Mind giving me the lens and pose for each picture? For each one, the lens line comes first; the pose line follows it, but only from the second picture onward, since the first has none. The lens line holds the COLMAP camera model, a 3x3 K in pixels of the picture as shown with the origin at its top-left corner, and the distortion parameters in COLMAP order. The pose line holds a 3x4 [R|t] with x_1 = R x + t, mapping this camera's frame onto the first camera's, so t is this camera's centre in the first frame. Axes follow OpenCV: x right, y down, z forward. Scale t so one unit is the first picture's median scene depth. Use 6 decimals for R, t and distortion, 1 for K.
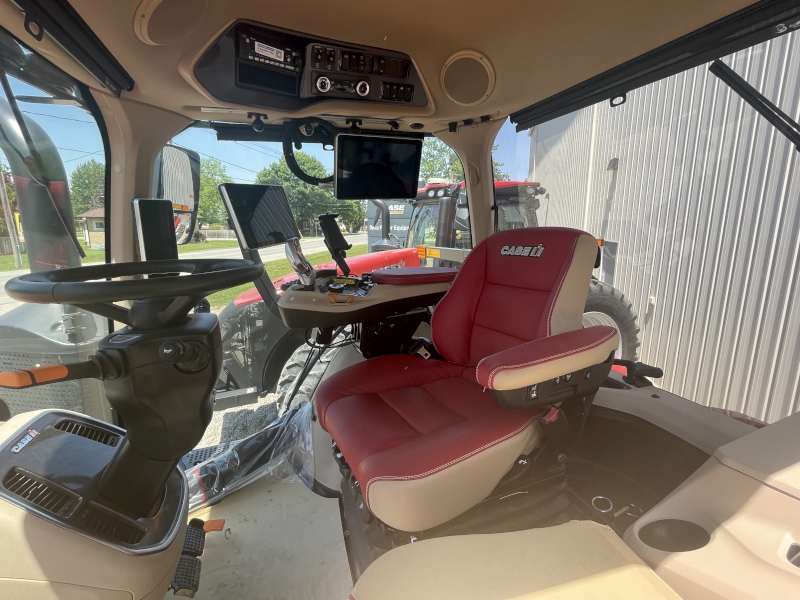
lens RADIAL K [[376.2, 0, 398.2], [0, 376.2, 301.7], [0, 0, 1]] dist [-0.003562, 0.000616]
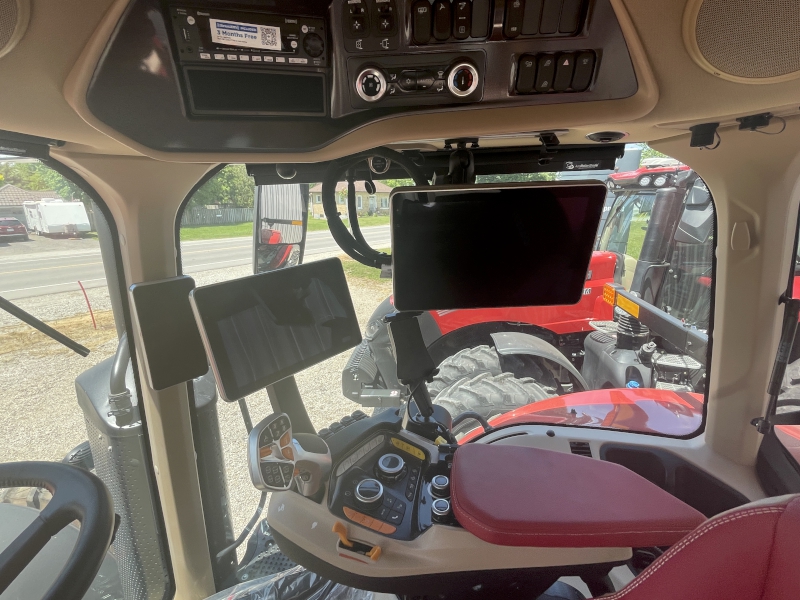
lens RADIAL K [[376.2, 0, 400.0], [0, 376.2, 296.9], [0, 0, 1]] dist [-0.003562, 0.000616]
pose [[0.888940, 0.122687, -0.441287, 0.061763], [-0.096143, 0.991975, 0.082116, -0.336459], [0.447820, -0.030570, 0.893601, 0.554606]]
